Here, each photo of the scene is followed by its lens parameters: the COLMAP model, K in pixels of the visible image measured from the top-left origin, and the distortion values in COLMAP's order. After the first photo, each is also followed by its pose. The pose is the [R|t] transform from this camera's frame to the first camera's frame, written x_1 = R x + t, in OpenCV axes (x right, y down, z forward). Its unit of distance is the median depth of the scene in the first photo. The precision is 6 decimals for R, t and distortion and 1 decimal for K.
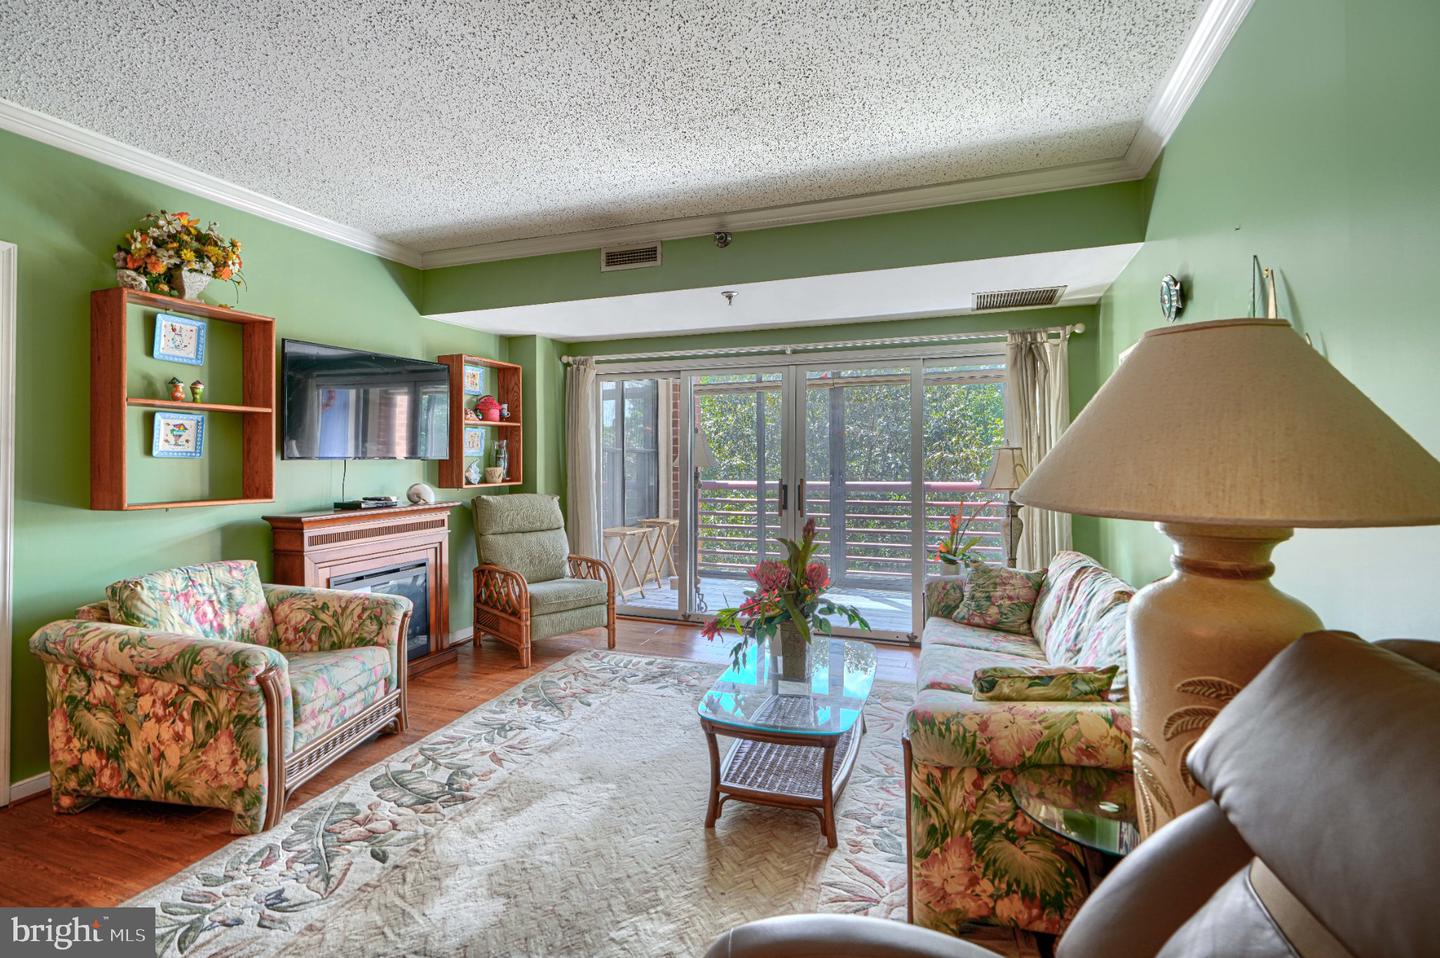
lens RADIAL K [[667.8, 0, 732.0], [0, 667.8, 451.0], [0, 0, 1]] dist [0.004813, 0.000368]
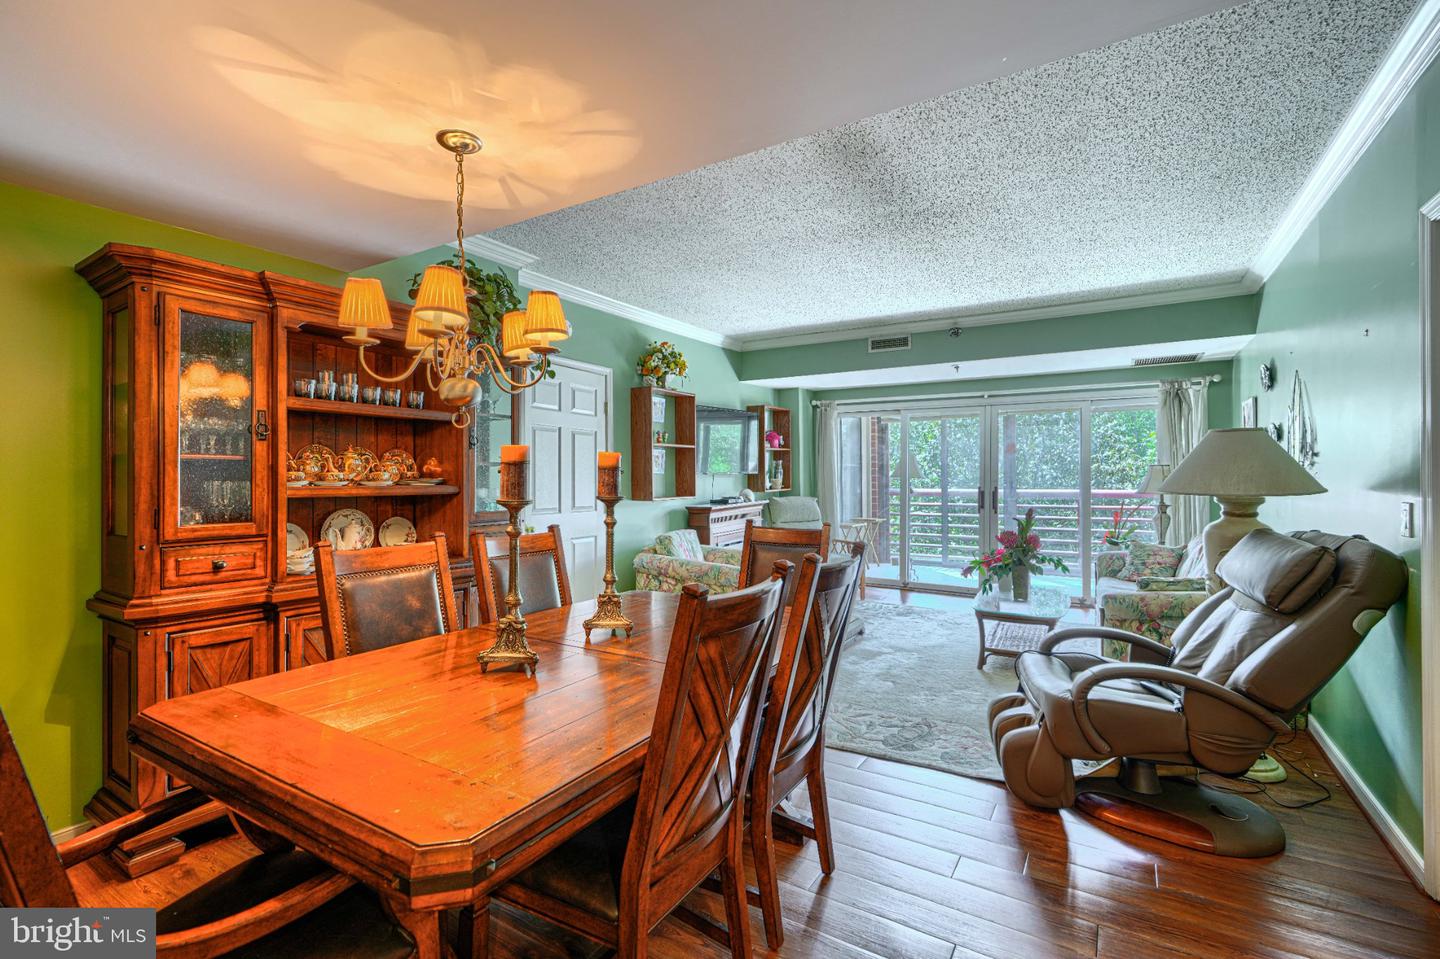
lens RADIAL K [[648.7, 0, 725.2], [0, 648.7, 473.6], [0, 0, 1]] dist [0.001019, 0.000307]
pose [[0.979597, -0.002328, -0.200957, -0.245378], [0.005719, 0.999851, 0.016294, -0.015256], [0.200890, -0.017110, 0.979464, -0.617735]]
